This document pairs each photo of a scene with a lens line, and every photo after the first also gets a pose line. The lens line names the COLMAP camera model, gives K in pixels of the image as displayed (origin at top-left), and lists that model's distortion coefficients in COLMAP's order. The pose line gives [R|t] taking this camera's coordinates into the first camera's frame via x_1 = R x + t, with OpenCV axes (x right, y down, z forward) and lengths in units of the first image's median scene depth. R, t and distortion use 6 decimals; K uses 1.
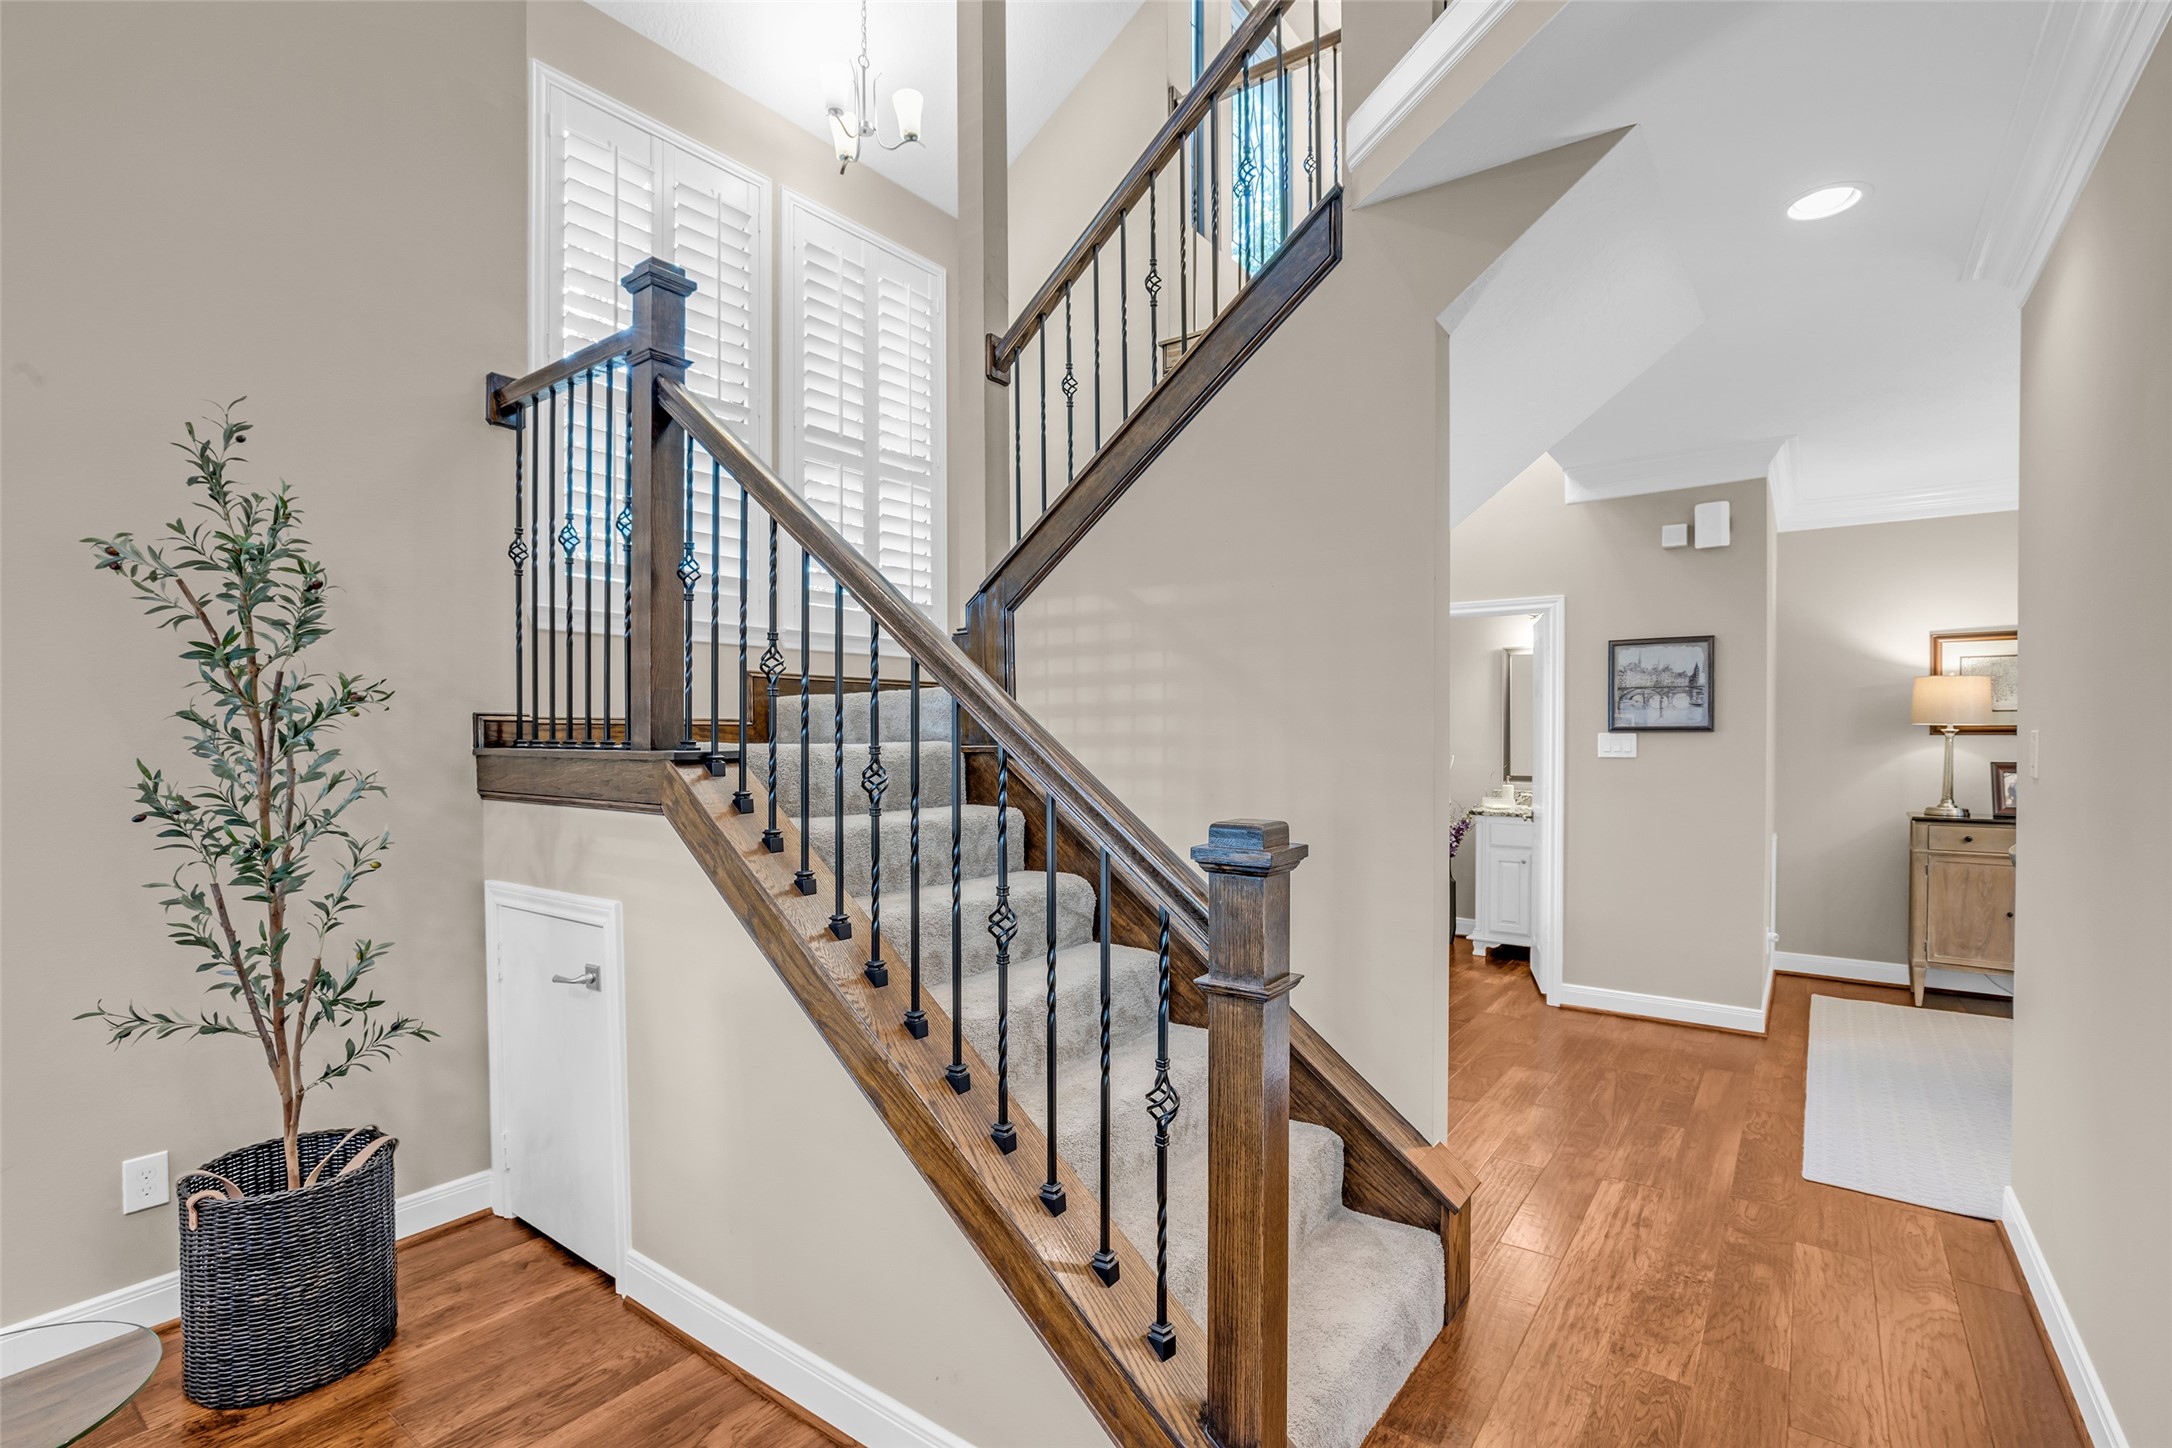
lens RADIAL K [[998.3, 0, 1083.0], [0, 998.3, 741.1], [0, 0, 1]] dist [-0.004170, -0.000517]
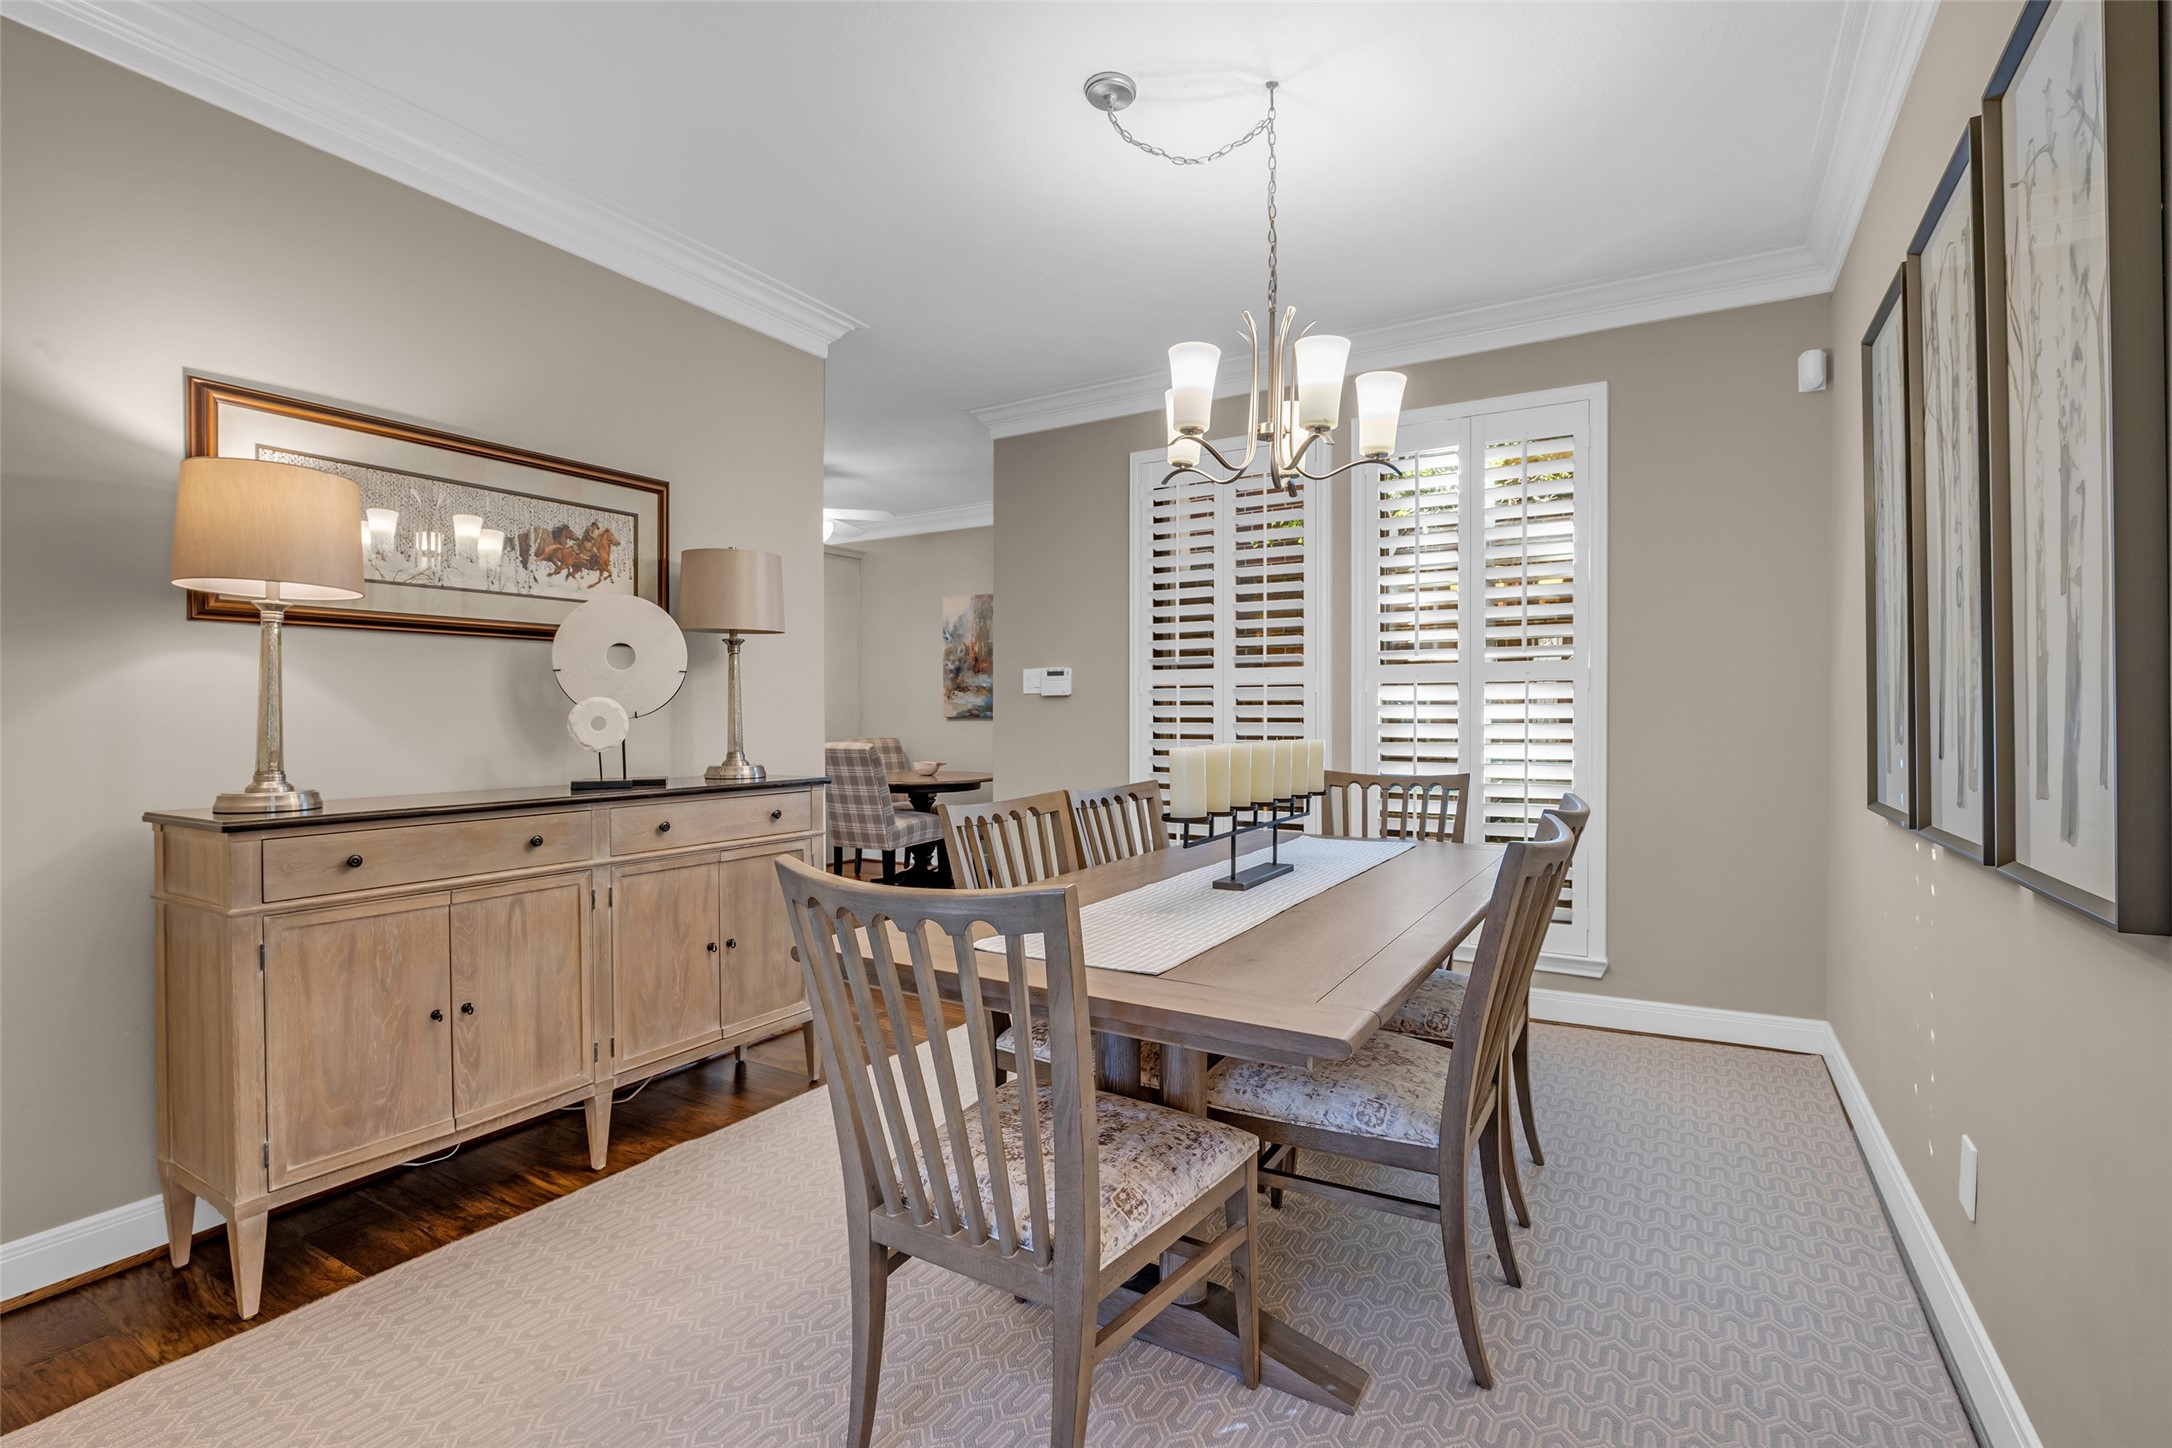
lens RADIAL K [[998.3, 0, 1085.3], [0, 998.3, 721.5], [0, 0, 1]] dist [-0.004170, -0.000517]
pose [[-0.095808, -0.010260, 0.995347, 0.429131], [0.001115, 0.999945, 0.010415, 0.034149], [-0.995399, 0.002108, -0.095792, 0.710172]]
